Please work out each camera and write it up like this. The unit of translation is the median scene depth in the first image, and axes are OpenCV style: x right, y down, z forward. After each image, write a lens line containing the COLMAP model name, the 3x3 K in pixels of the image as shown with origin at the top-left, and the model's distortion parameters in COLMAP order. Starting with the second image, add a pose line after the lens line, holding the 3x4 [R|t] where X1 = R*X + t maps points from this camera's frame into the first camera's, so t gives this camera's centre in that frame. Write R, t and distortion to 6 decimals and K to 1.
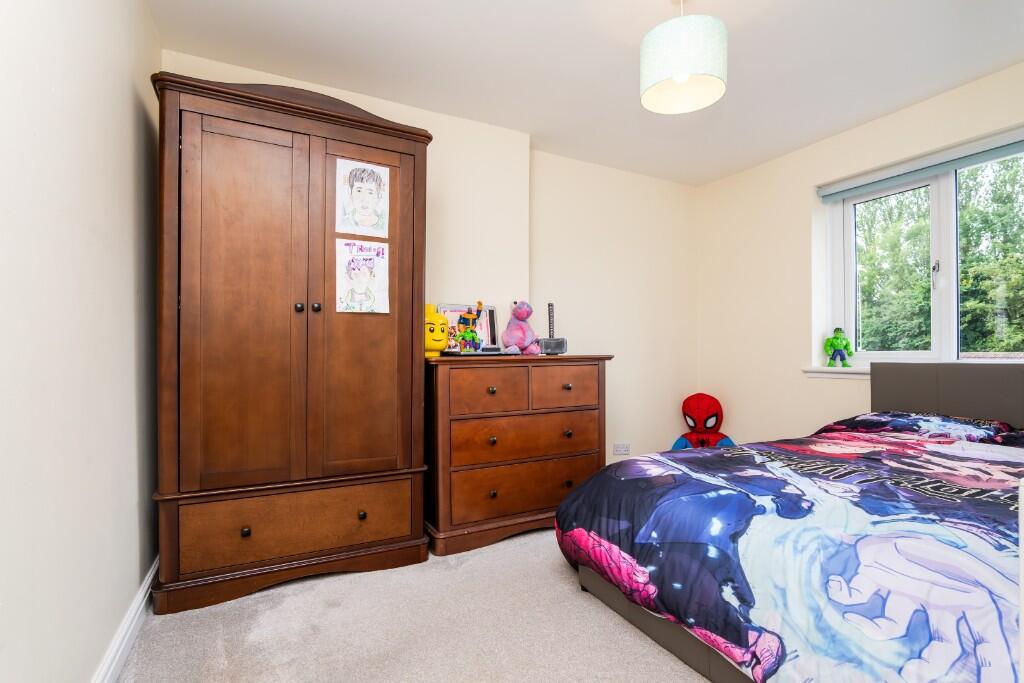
lens RADIAL K [[486.0, 0, 510.3], [0, 486.0, 349.8], [0, 0, 1]] dist [-0.020897, 0.003123]
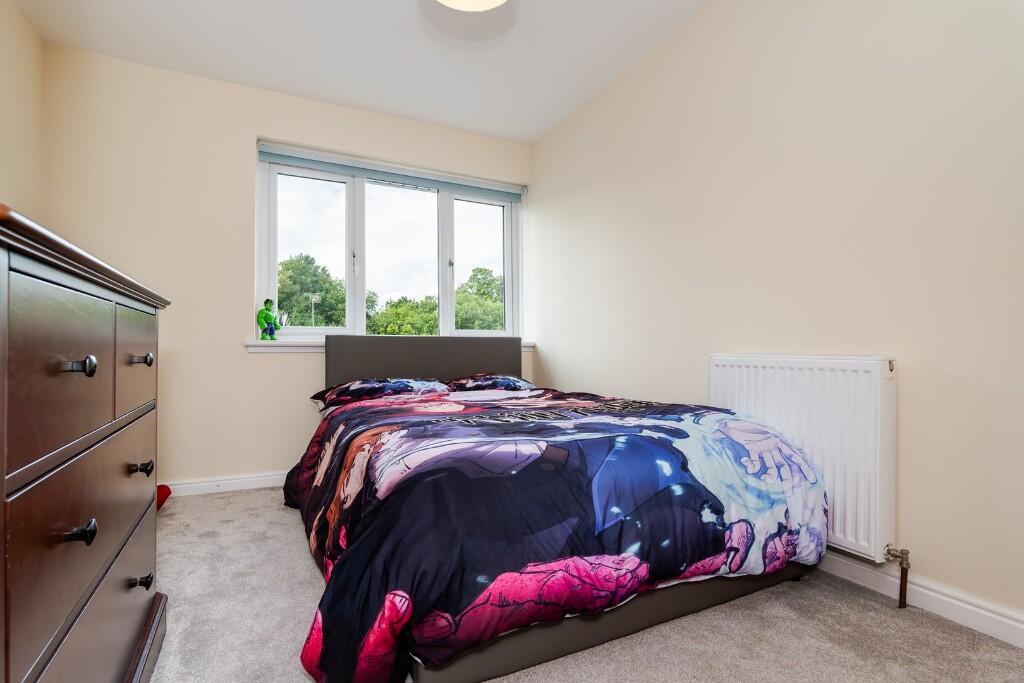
lens RADIAL K [[486.0, 0, 508.1], [0, 486.0, 342.2], [0, 0, 1]] dist [-0.020897, 0.003123]
pose [[-0.000176, 0.022399, 0.999749, -0.561258], [-0.012930, 0.999665, -0.022400, 0.118951], [-0.999916, -0.012931, 0.000113, 1.234539]]
